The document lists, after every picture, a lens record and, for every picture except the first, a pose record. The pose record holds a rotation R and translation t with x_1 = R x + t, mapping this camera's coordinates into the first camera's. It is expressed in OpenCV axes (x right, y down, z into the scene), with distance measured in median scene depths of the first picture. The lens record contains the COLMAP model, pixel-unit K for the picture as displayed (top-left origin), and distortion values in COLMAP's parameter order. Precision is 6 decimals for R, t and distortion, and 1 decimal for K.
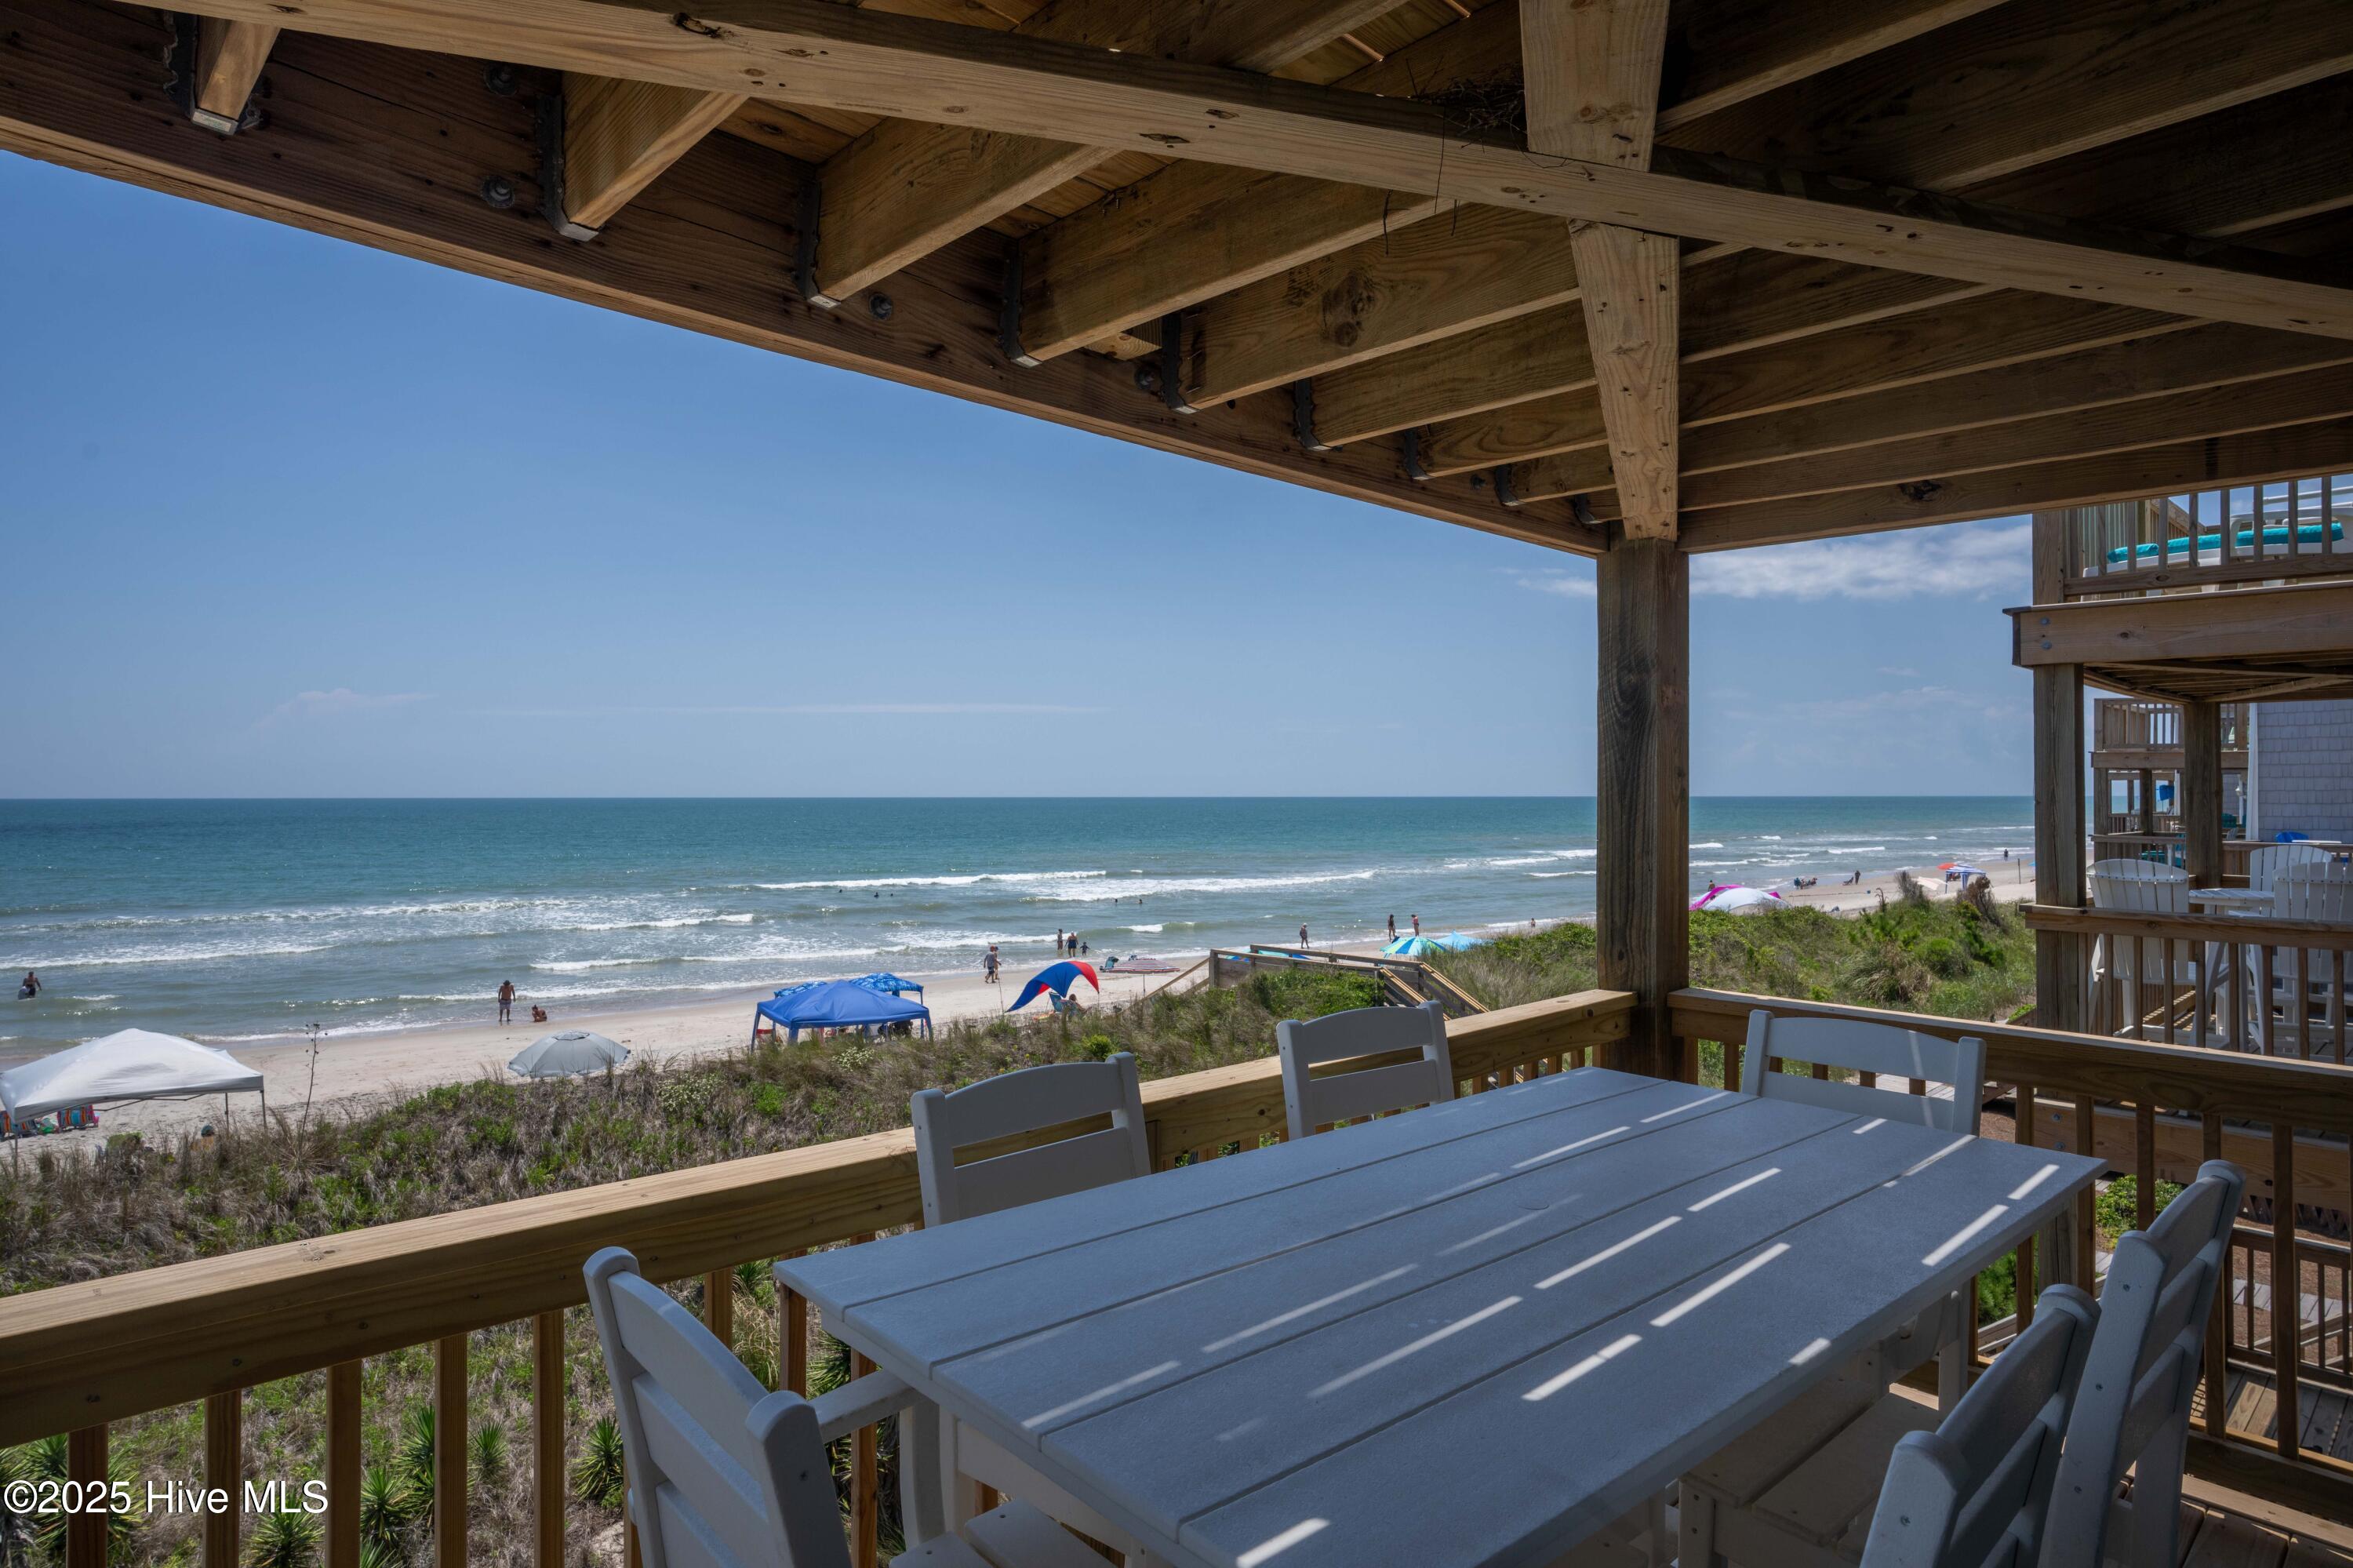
lens RADIAL K [[1321.8, 0, 1163.2], [0, 1321.8, 789.1], [0, 0, 1]] dist [-0.049350, 0.041448]
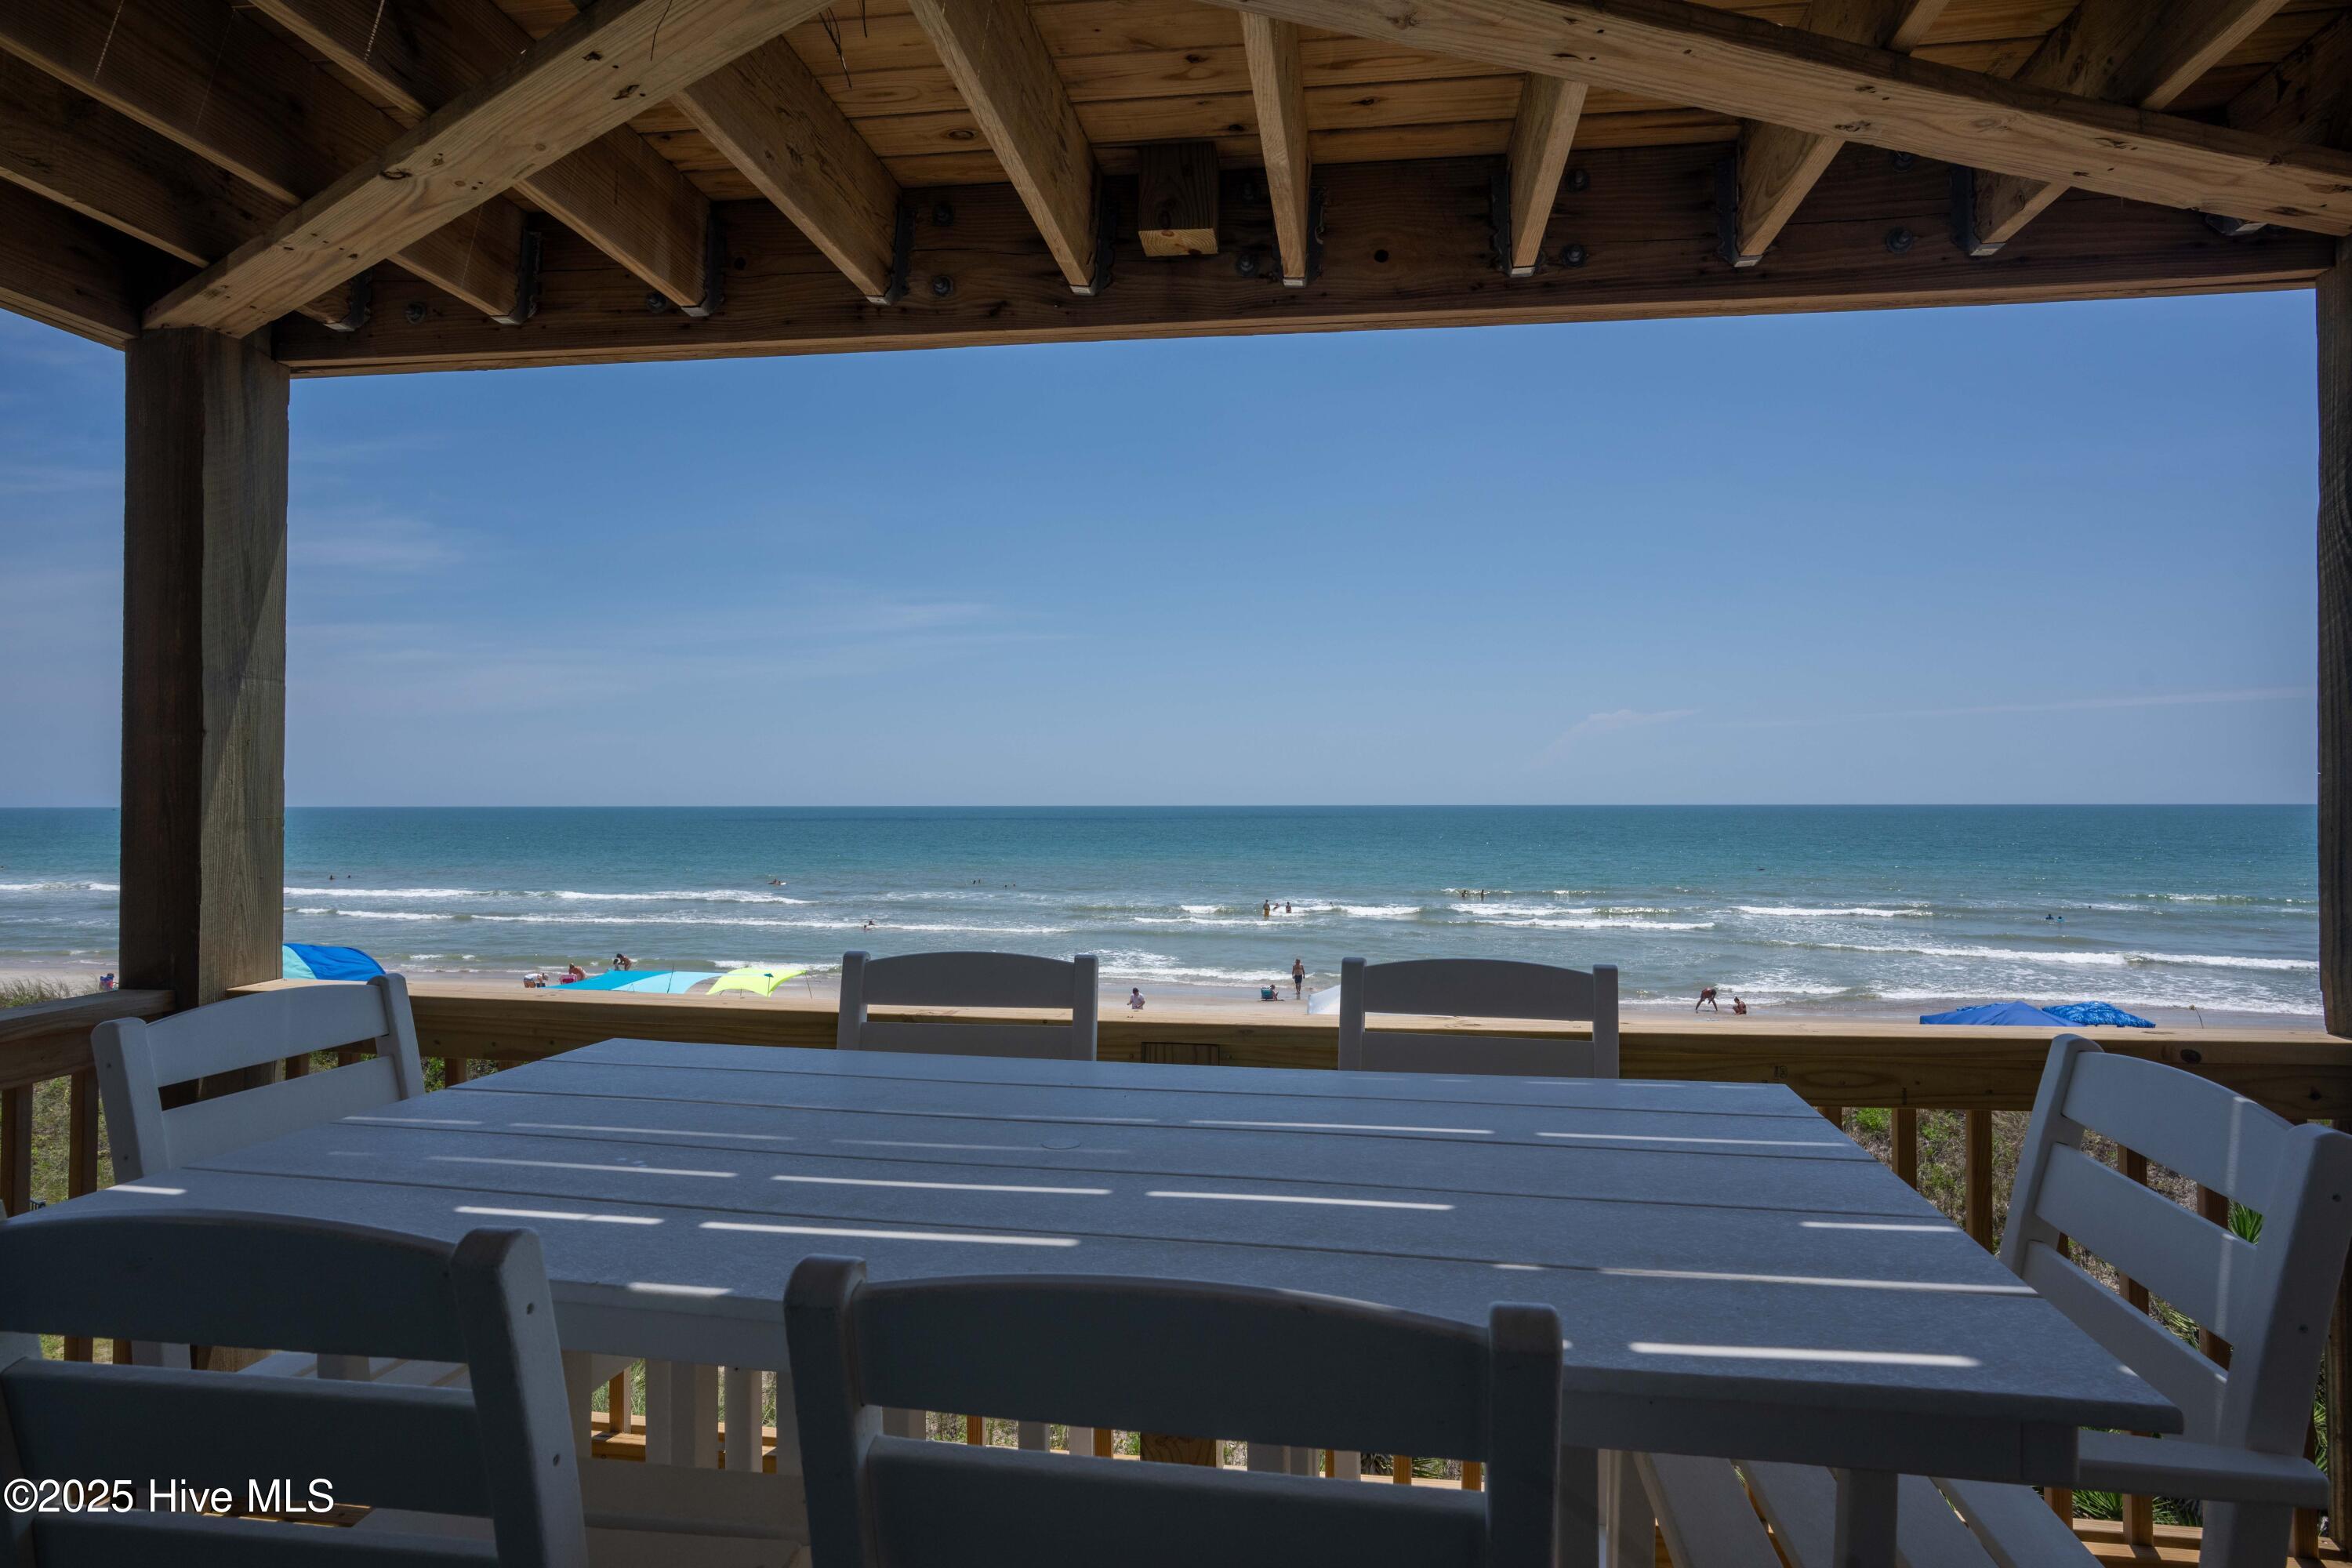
lens RADIAL K [[1264.9, 0, 1176.0], [0, 1264.9, 784.0], [0, 0, 1]] dist [-0.033191, 0.017035]
pose [[0.619129, -0.014903, -0.785148, 0.871721], [-0.000499, 0.999812, -0.019371, 0.104130], [0.785289, 0.012384, 0.619005, 0.535494]]
